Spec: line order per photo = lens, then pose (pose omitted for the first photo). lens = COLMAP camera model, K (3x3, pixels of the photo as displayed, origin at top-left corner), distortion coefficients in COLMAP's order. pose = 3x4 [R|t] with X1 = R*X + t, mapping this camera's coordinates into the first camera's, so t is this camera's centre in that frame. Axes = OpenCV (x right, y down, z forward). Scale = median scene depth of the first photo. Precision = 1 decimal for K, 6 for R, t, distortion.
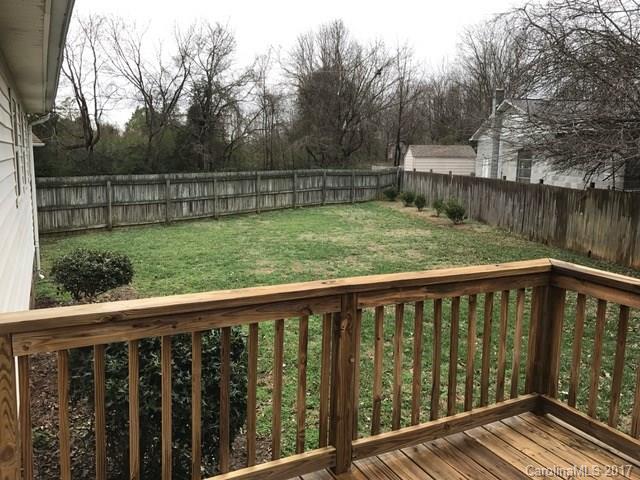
lens RADIAL K [[523.3, 0, 319.7], [0, 523.3, 236.5], [0, 0, 1]] dist [0.047666, -0.036950]
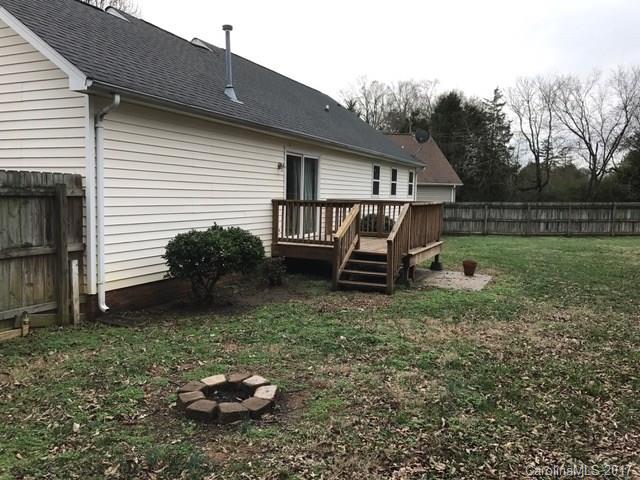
lens RADIAL K [[523.3, 0, 320.0], [0, 523.3, 240.3], [0, 0, 1]] dist [0.047666, -0.036950]
pose [[0.620754, 0.062458, -0.781514, 0.493012], [-0.124828, 0.991979, -0.019872, 0.086938], [0.774004, 0.109891, 0.623572, -0.351624]]
